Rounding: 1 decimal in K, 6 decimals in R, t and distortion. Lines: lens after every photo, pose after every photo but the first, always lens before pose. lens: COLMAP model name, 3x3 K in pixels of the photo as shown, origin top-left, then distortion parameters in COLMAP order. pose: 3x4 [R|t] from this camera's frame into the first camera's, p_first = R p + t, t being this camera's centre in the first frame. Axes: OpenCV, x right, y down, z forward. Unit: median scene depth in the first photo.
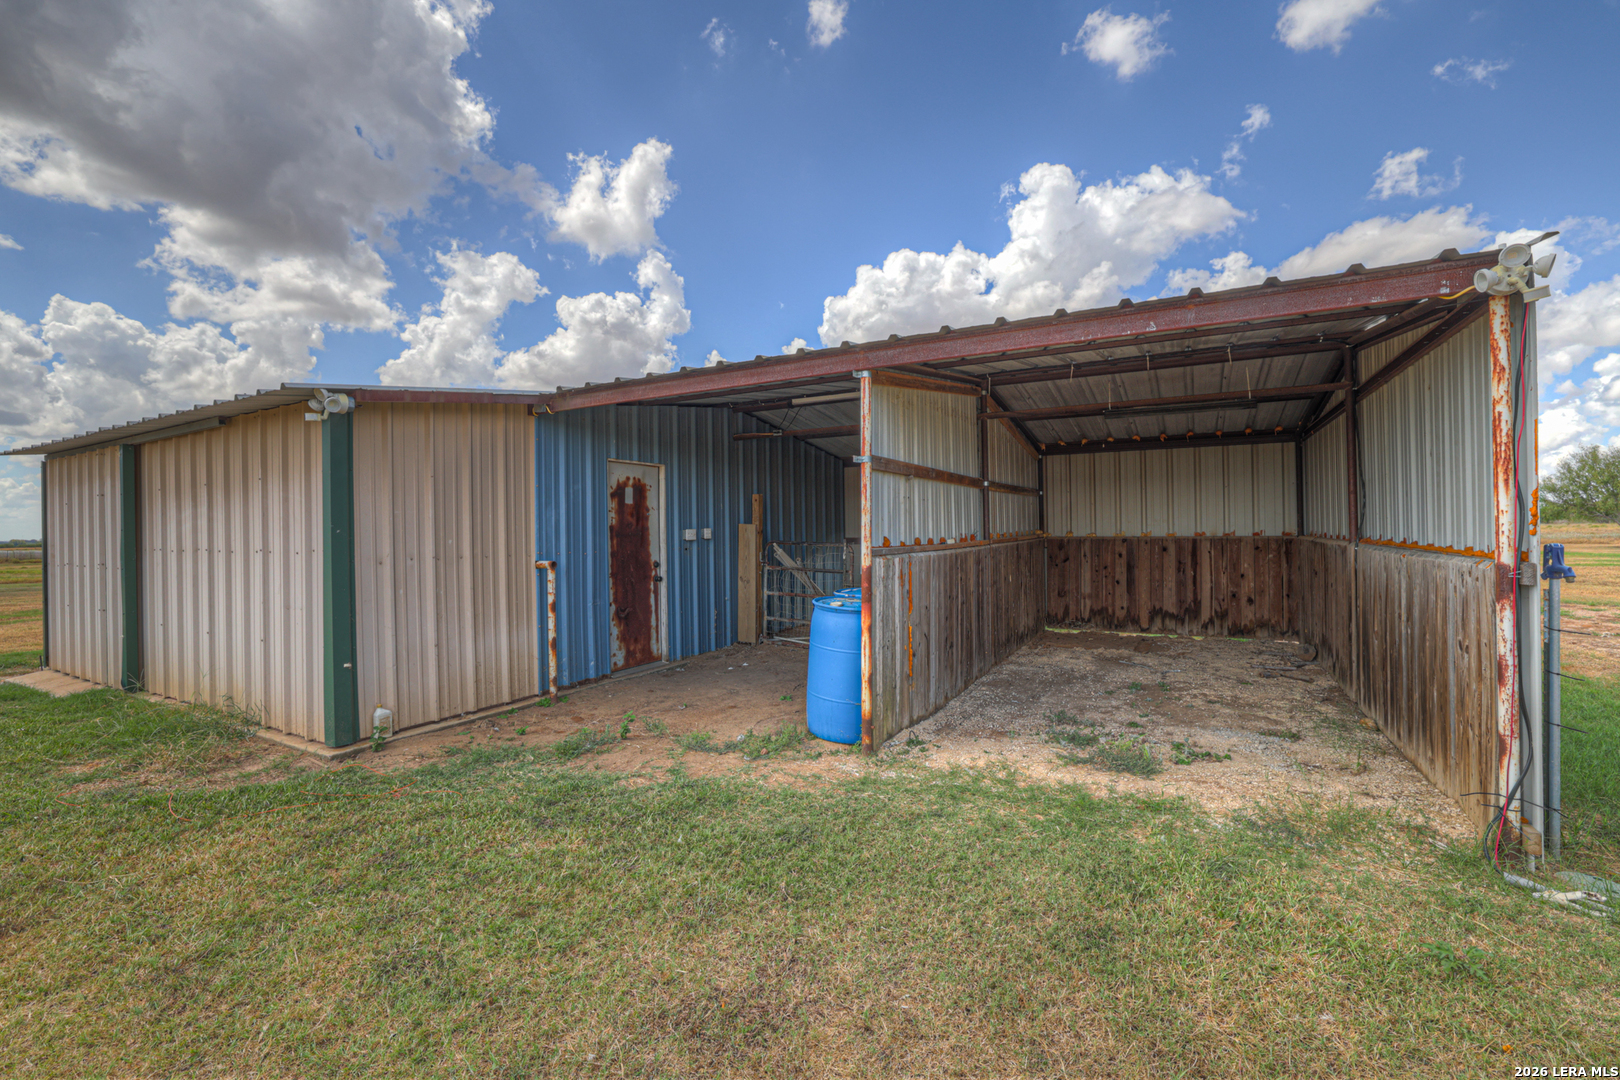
lens RADIAL K [[733.0, 0, 800.7], [0, 733.0, 540.2], [0, 0, 1]] dist [-0.014971, 0.003277]
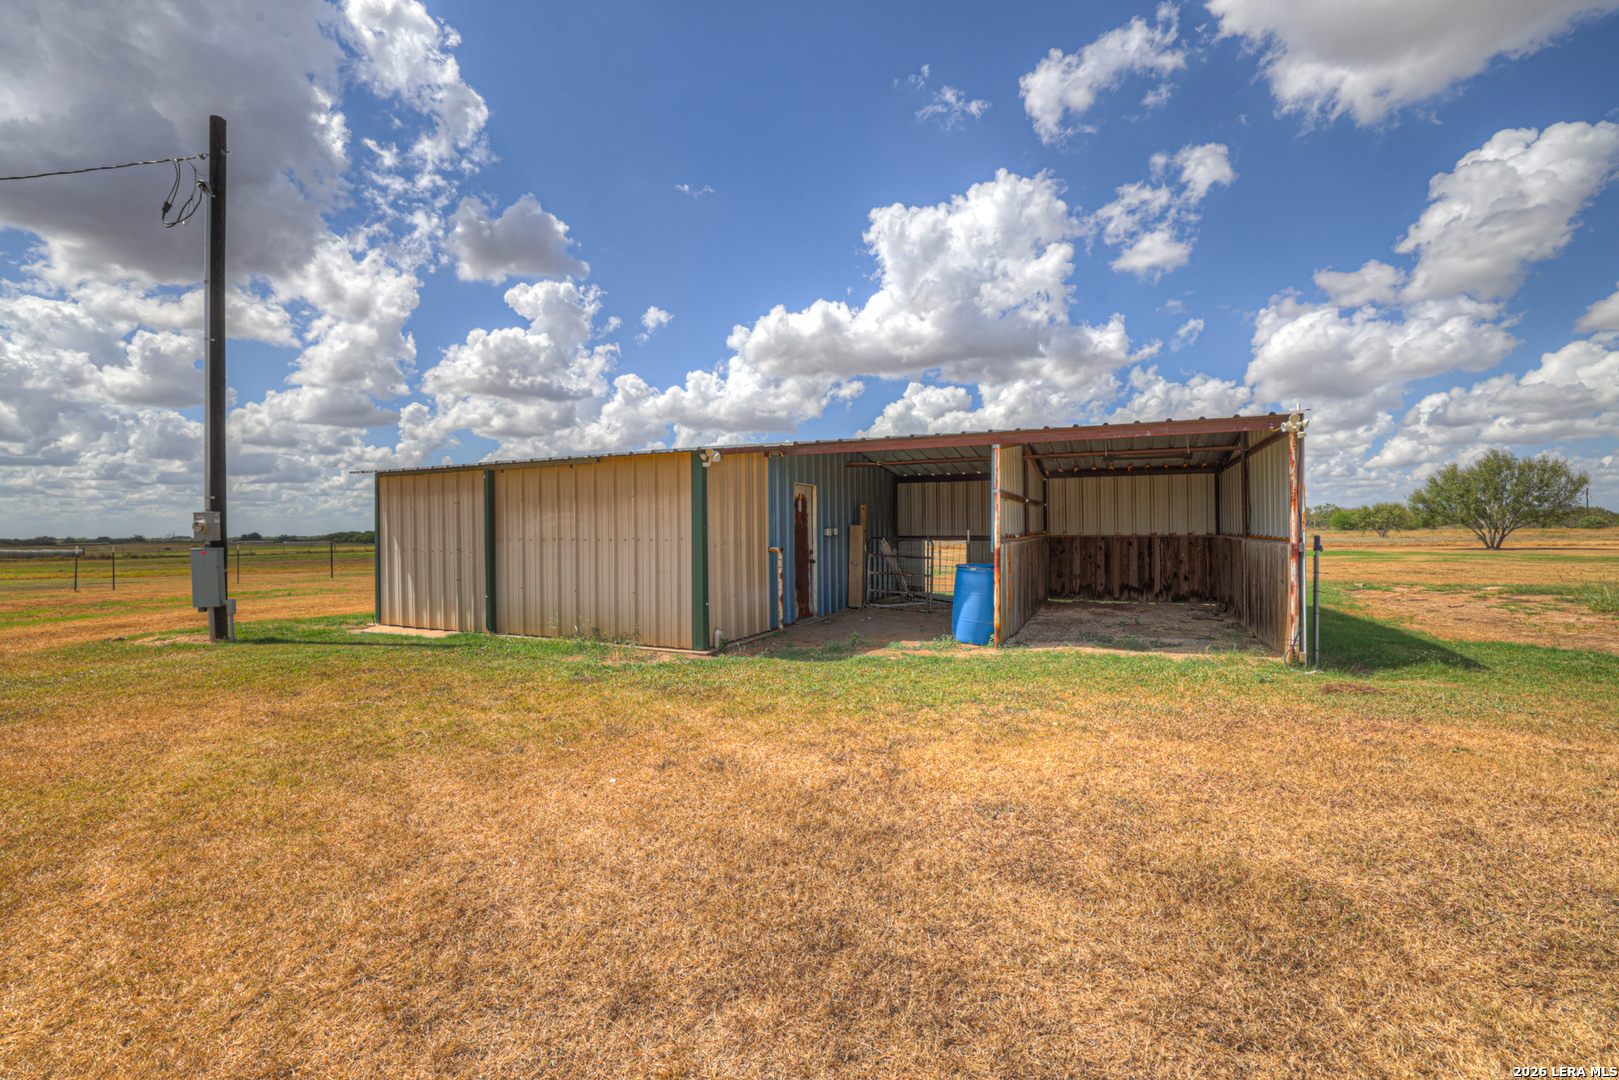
lens RADIAL K [[732.6, 0, 815.8], [0, 732.6, 541.8], [0, 0, 1]] dist [-0.014971, 0.003277]
pose [[0.995798, 0.003516, 0.091507, -0.318368], [-0.003486, 0.999994, -0.000489, 0.013172], [-0.091508, 0.000168, 0.995804, -0.485367]]
